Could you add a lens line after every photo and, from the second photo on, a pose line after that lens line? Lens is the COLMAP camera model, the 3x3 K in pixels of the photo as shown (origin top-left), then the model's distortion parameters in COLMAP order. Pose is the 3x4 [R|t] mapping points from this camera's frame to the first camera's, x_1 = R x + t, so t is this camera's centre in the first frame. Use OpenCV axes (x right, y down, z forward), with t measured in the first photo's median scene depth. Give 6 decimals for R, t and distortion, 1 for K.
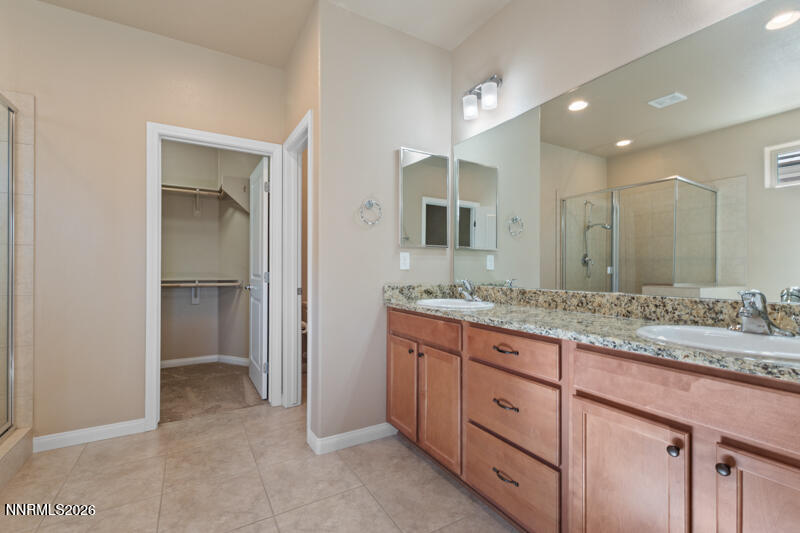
lens RADIAL K [[348.9, 0, 402.3], [0, 348.9, 270.6], [0, 0, 1]] dist [0.002940, 0.000043]
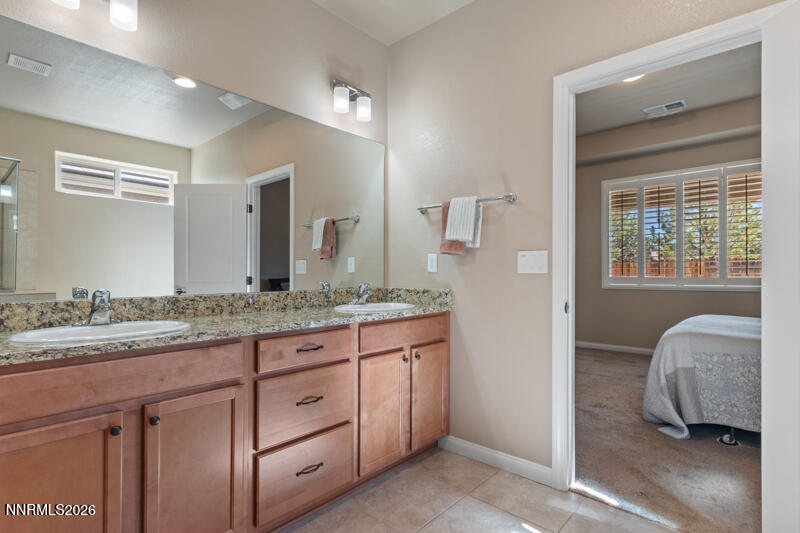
lens RADIAL K [[397.9, 0, 400.0], [0, 397.9, 266.5], [0, 0, 1]] dist [-0.000886, 0.000048]
pose [[-0.276493, 0.012569, 0.960934, -0.874895], [0.002689, 0.999921, -0.012305, -0.005271], [-0.961012, -0.000818, -0.276505, 0.998028]]
